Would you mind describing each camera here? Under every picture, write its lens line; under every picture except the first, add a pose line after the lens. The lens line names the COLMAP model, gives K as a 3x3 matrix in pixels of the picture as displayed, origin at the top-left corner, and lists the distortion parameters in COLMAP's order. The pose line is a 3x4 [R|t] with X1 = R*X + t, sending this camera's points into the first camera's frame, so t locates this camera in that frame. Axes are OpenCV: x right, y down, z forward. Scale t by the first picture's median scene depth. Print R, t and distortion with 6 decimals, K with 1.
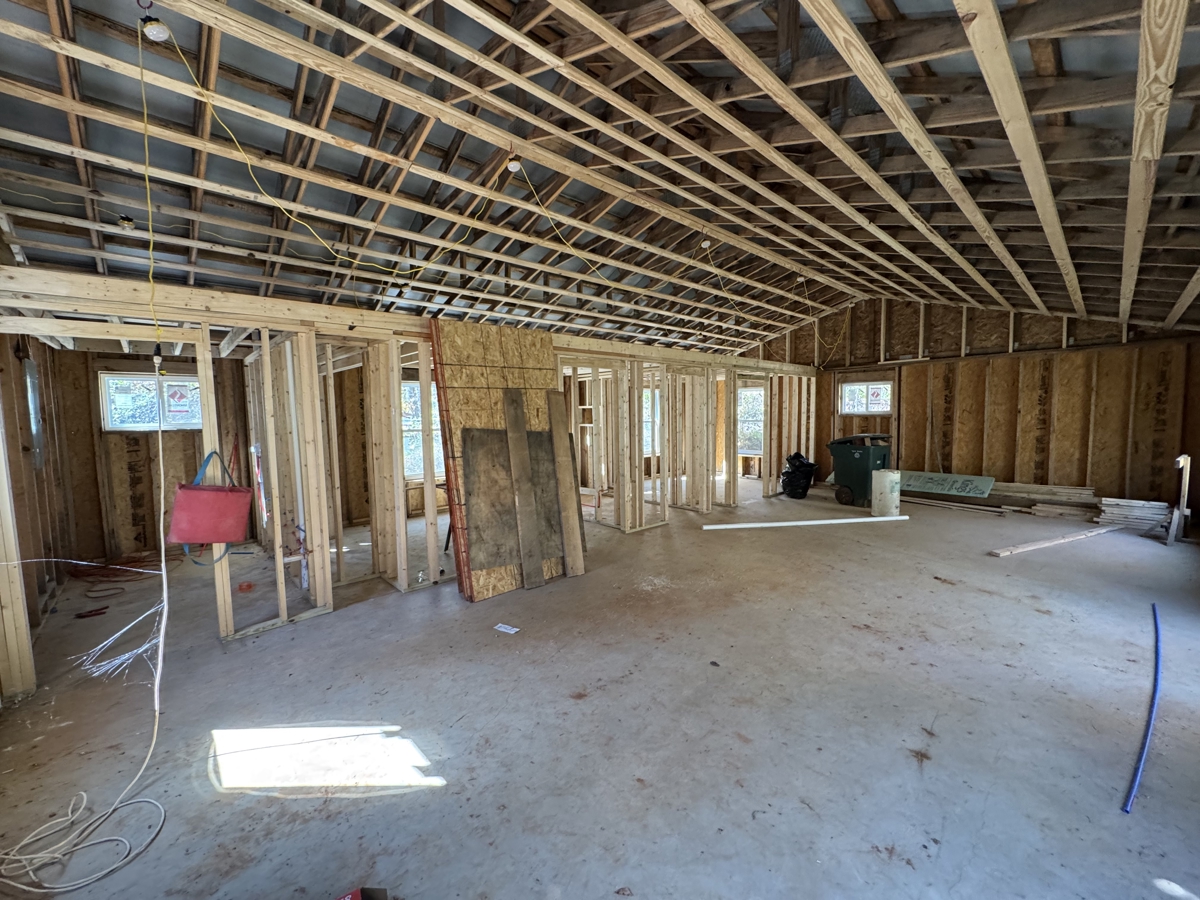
lens RADIAL K [[480.2, 0, 597.5], [0, 480.2, 452.7], [0, 0, 1]] dist [-0.004734, 0.000536]
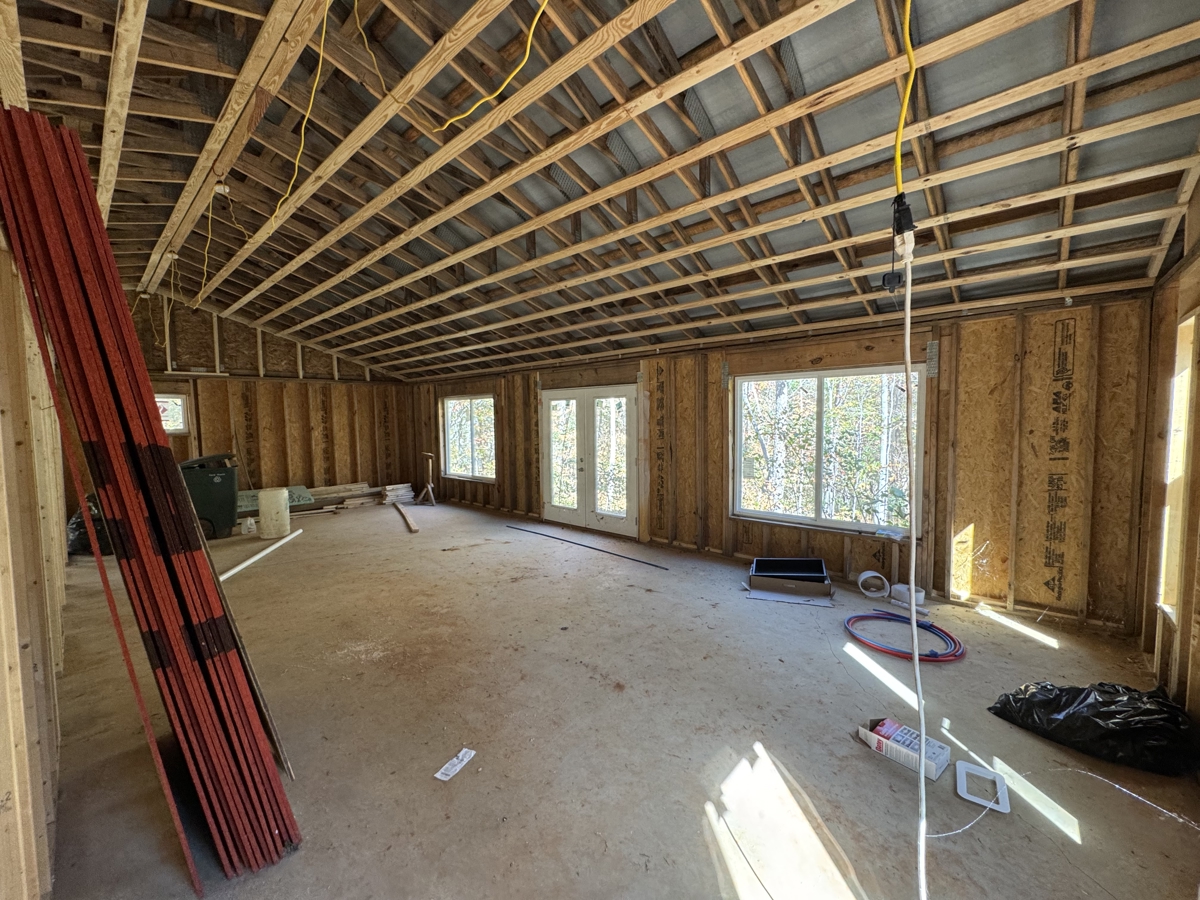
lens RADIAL K [[480.2, 0, 603.8], [0, 480.2, 449.9], [0, 0, 1]] dist [-0.004734, 0.000536]
pose [[-0.098553, -0.046596, 0.994040, -0.391931], [0.096834, 0.993714, 0.056181, -0.029264], [-0.990409, 0.101794, -0.093421, 0.395324]]
